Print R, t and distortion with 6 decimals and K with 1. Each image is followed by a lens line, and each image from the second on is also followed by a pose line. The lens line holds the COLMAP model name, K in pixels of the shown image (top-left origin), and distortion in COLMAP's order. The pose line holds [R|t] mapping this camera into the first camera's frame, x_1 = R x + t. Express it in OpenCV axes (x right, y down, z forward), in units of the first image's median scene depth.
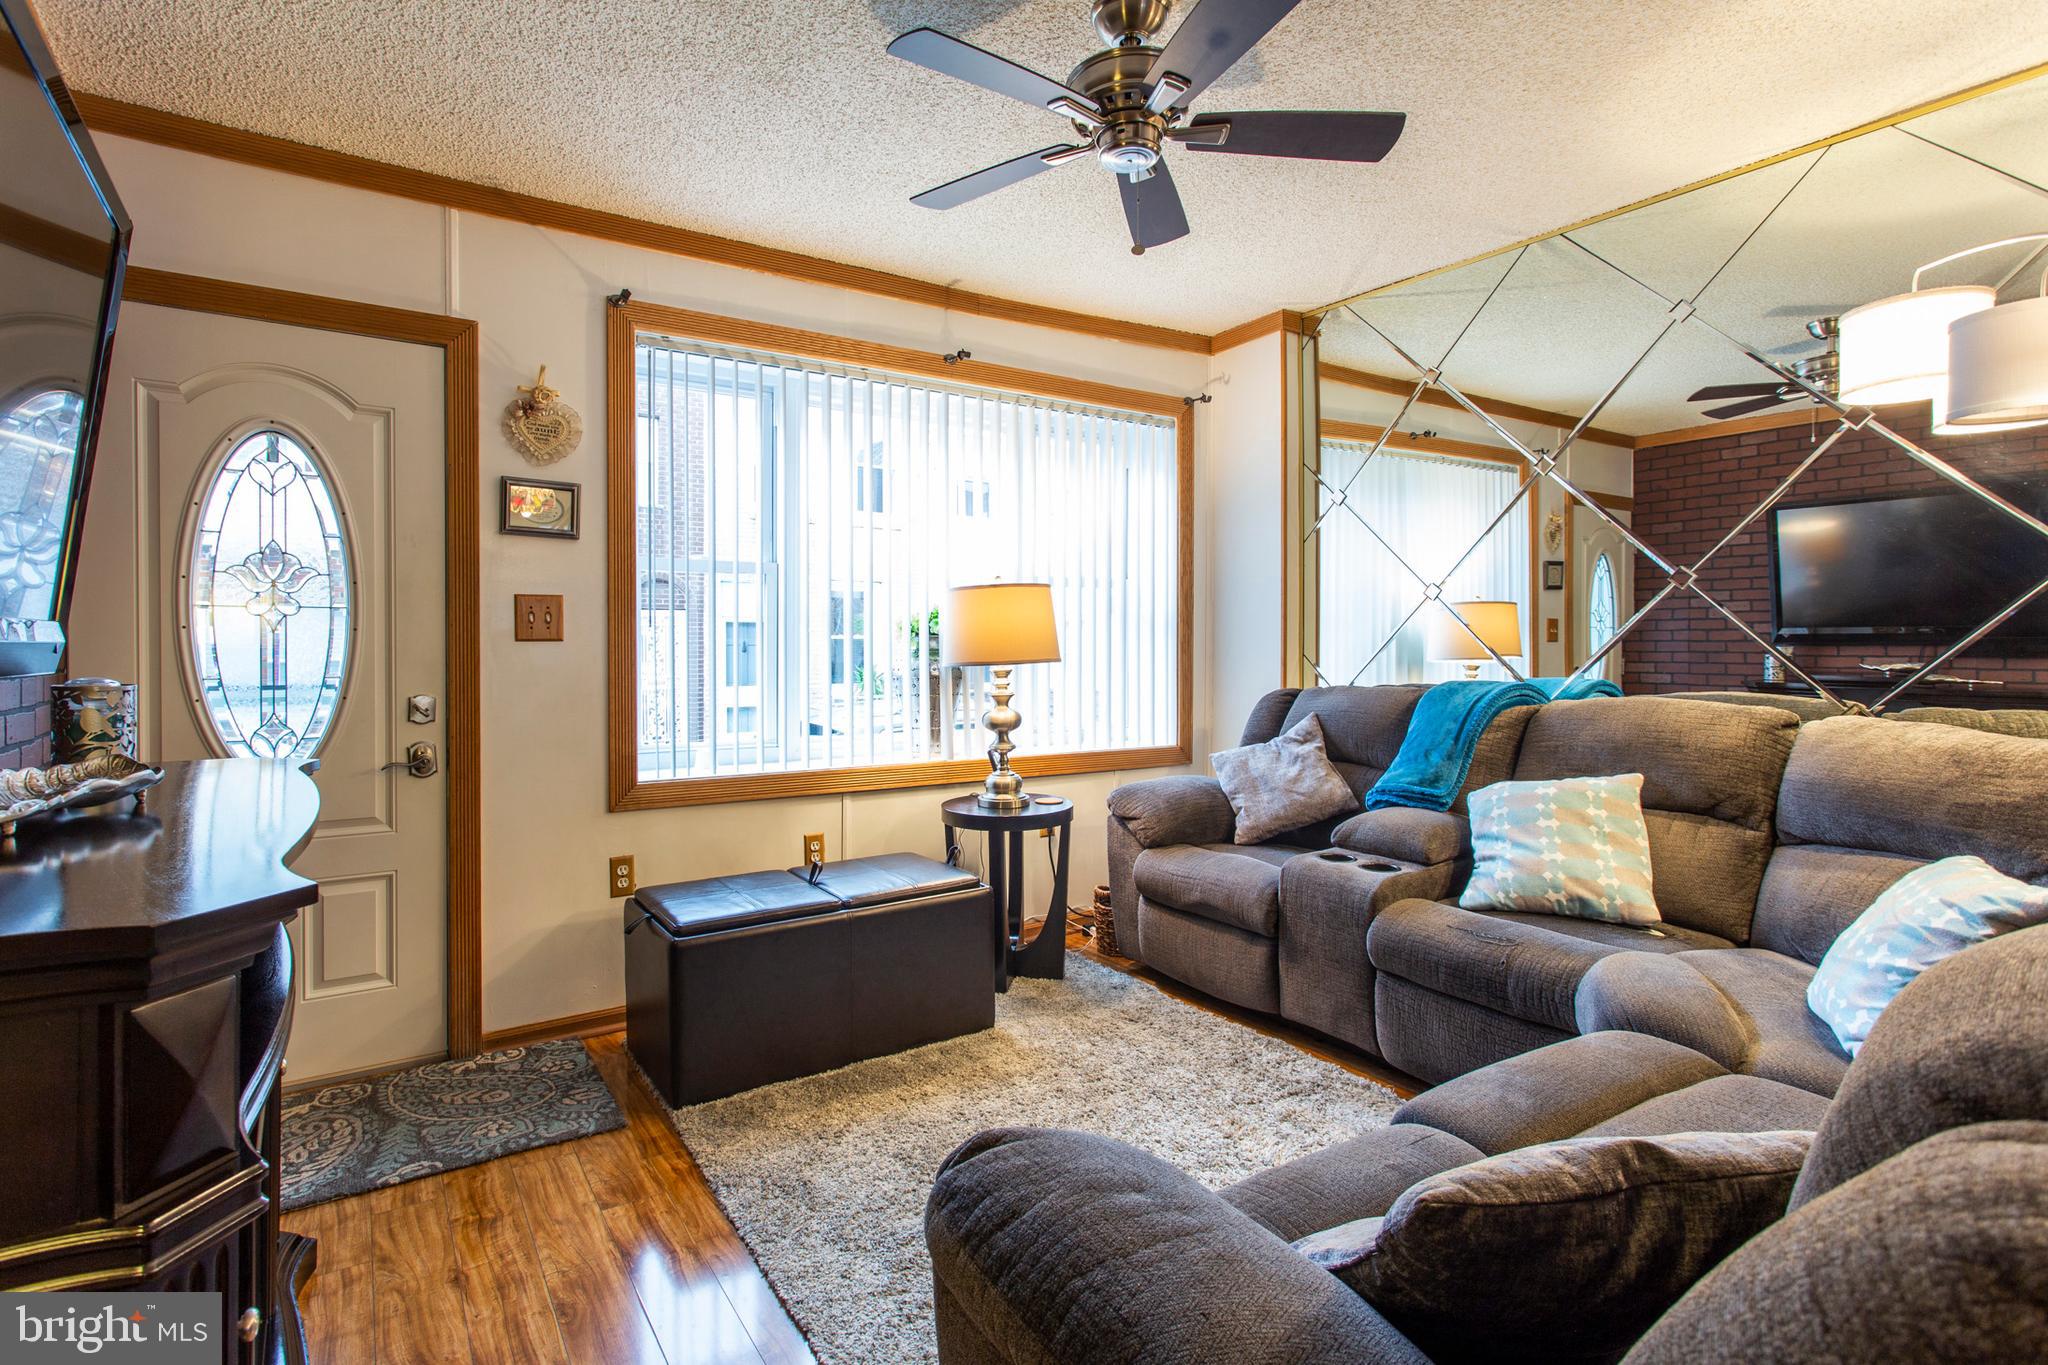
lens RADIAL K [[983.6, 0, 1020.1], [0, 983.6, 656.6], [0, 0, 1]] dist [0.000328, 0.000841]
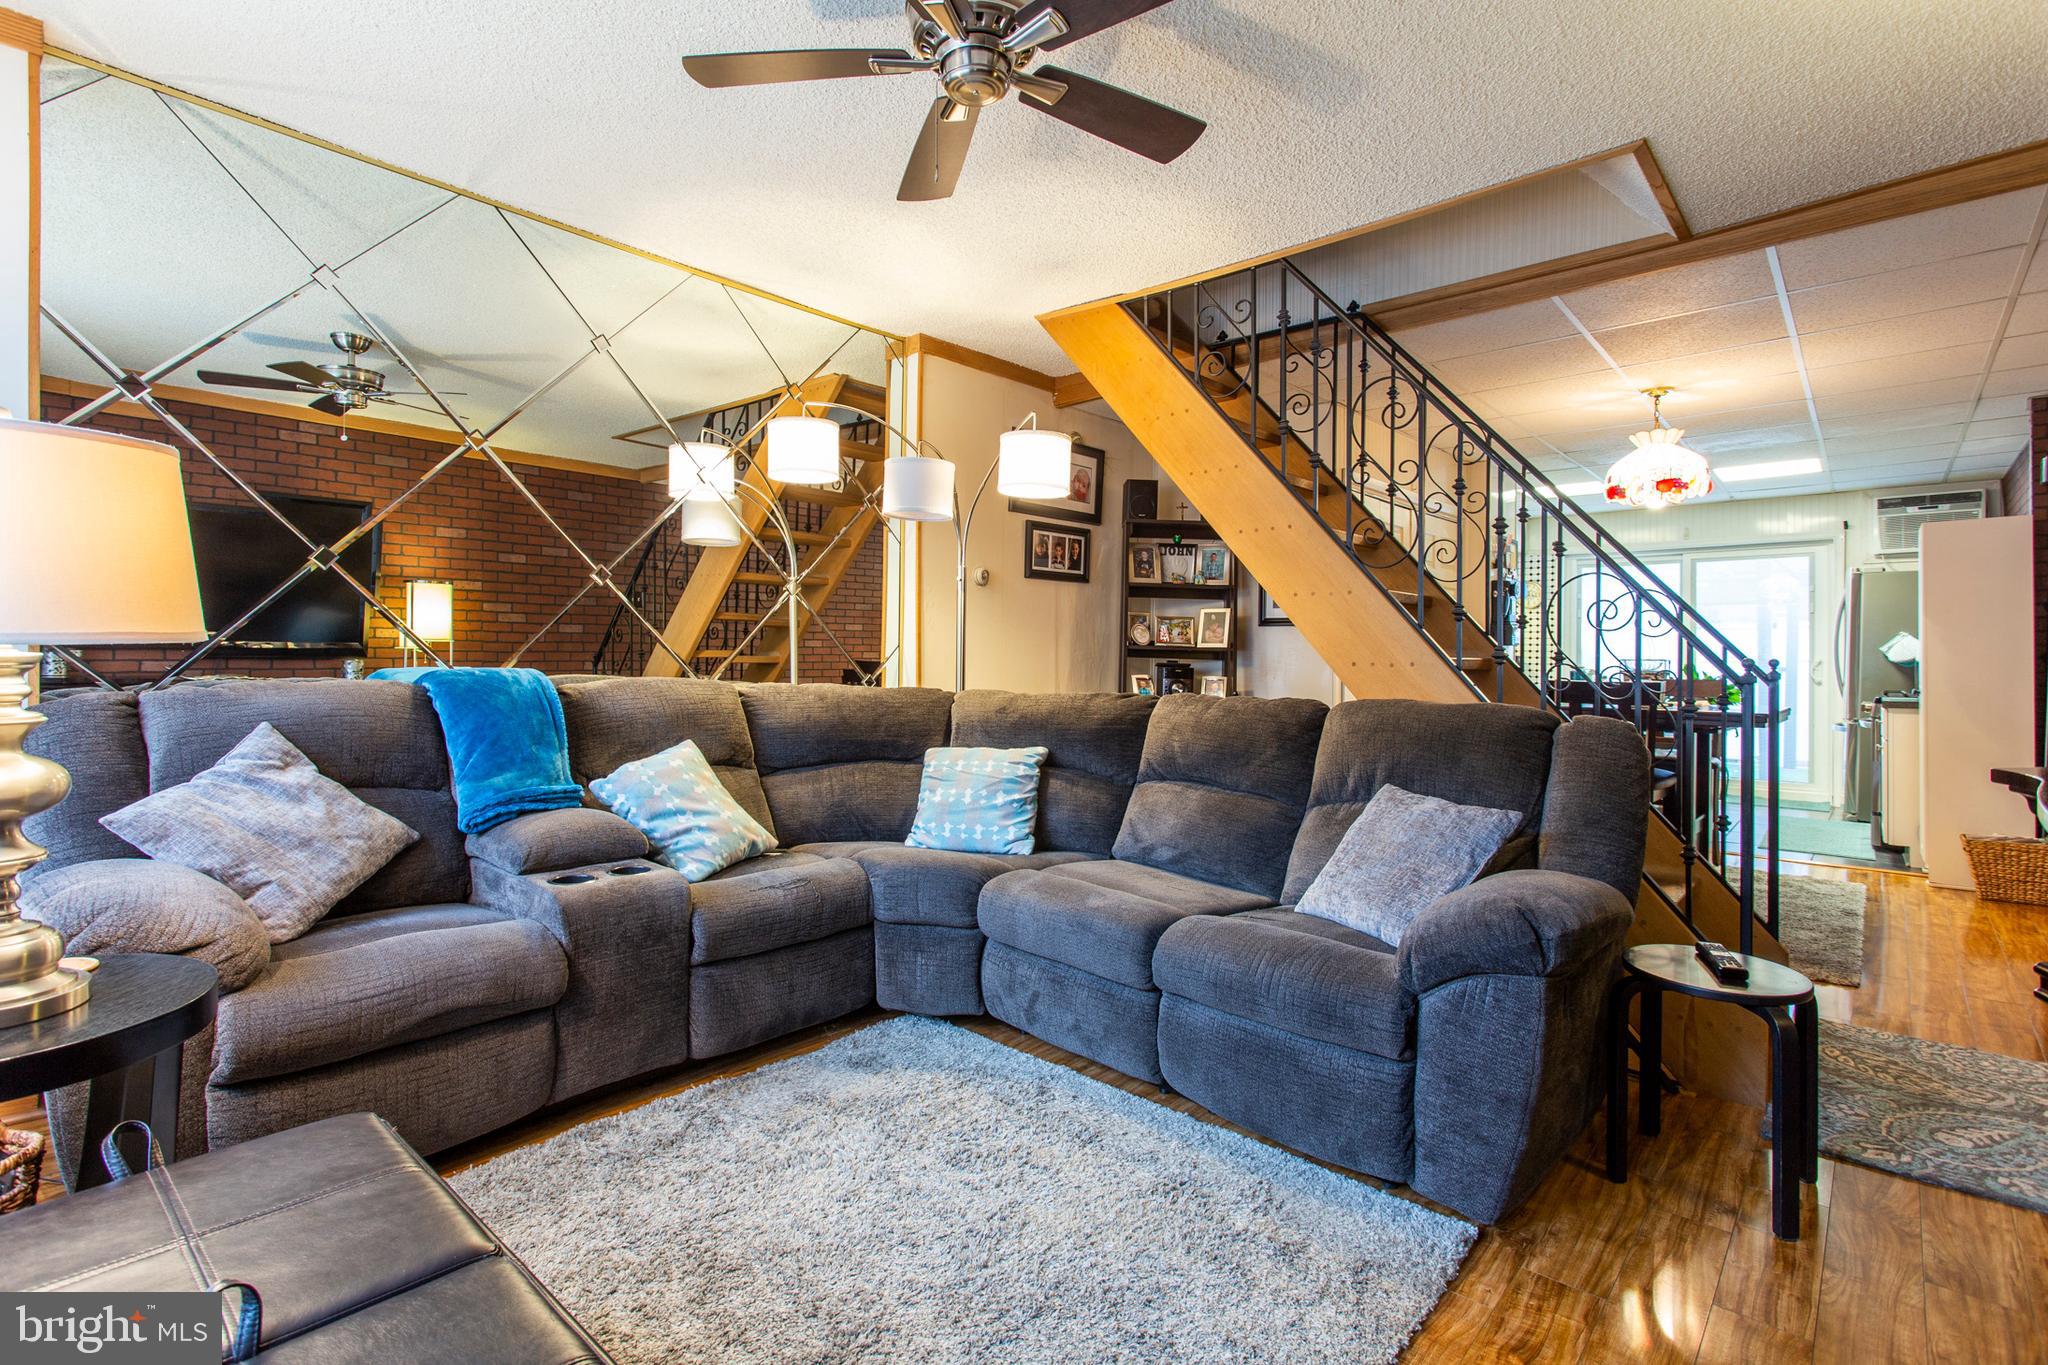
lens RADIAL K [[989.8, 0, 1029.6], [0, 989.8, 637.5], [0, 0, 1]] dist [0.011274, 0.000438]
pose [[-0.255550, 0.024329, 0.966490, -0.612391], [0.011824, 0.999687, -0.022038, 0.025482], [-0.966724, 0.005797, -0.255757, 0.878832]]
